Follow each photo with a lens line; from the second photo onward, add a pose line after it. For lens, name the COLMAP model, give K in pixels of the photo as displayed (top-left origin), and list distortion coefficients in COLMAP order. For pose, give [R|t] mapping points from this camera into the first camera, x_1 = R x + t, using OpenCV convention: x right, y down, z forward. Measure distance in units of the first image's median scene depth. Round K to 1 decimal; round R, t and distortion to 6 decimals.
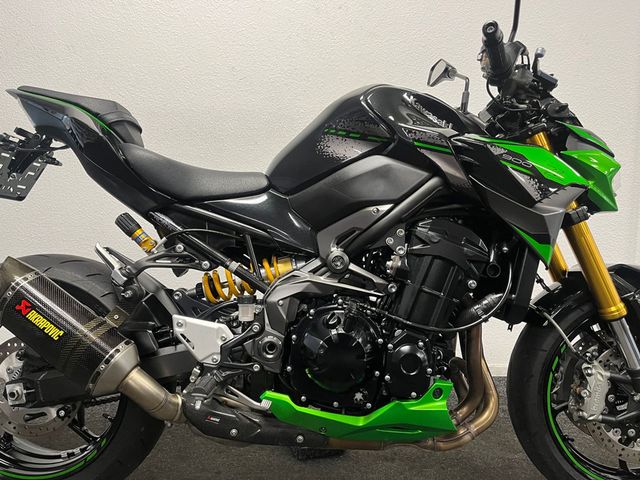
lens RADIAL K [[479.7, 0, 333.2], [0, 479.7, 236.6], [0, 0, 1]] dist [0.073358, -0.079787]
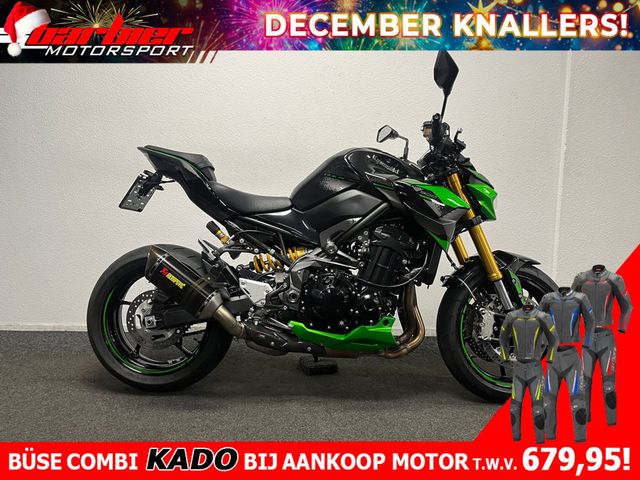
lens RADIAL K [[479.7, 0, 333.2], [0, 479.7, 236.6], [0, 0, 1]] dist [0.073358, -0.079787]
pose [[0.999741, 0.006852, -0.021711, 0.055538], [-0.006747, 0.999965, 0.004923, -0.003616], [0.021744, -0.004776, 0.999752, -0.771152]]
